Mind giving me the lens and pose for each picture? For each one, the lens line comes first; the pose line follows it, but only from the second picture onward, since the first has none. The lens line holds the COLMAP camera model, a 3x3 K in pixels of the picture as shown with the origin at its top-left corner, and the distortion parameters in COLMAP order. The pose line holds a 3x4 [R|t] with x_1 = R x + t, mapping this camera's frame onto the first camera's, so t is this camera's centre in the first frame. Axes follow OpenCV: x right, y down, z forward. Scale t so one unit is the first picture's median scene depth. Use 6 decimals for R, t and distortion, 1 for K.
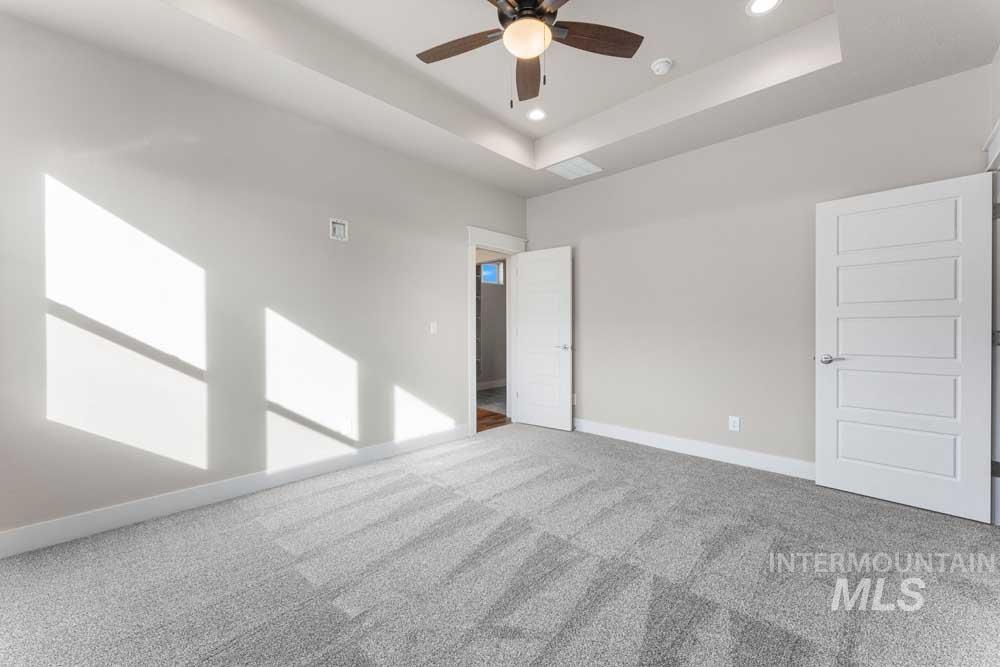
lens RADIAL K [[395.6, 0, 500.0], [0, 395.6, 332.2], [0, 0, 1]] dist [0.000721, -0.000239]
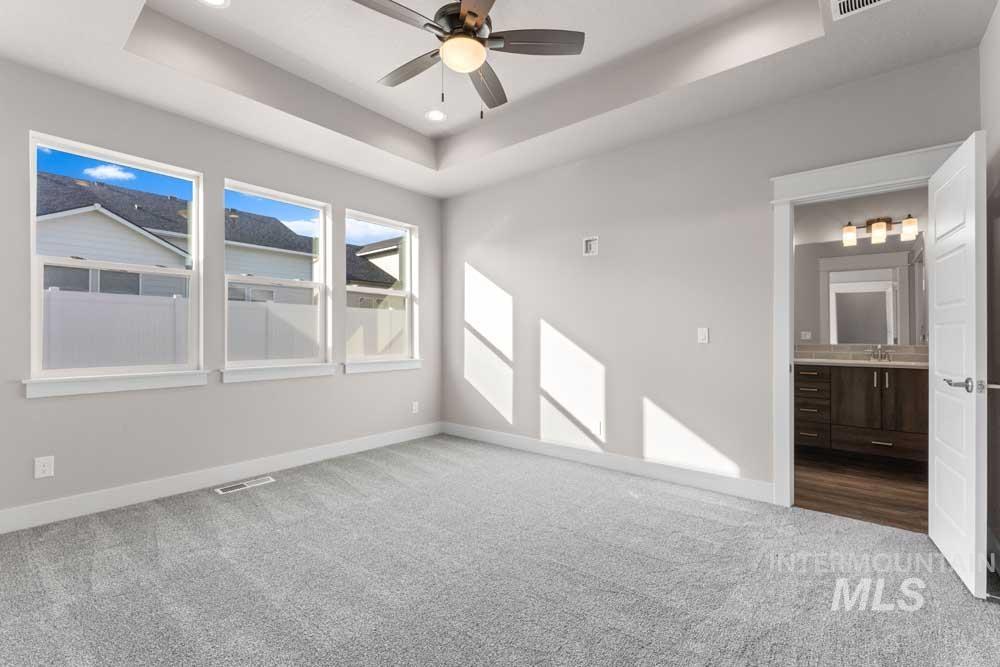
lens RADIAL K [[433.4, 0, 500.0], [0, 433.4, 333.5], [0, 0, 1]] dist [0.000472, -0.000006]
pose [[0.068696, -0.000052, -0.997638, 0.798558], [-0.016037, 0.999871, -0.001156, -0.008490], [0.997509, 0.016078, 0.068686, 0.681491]]
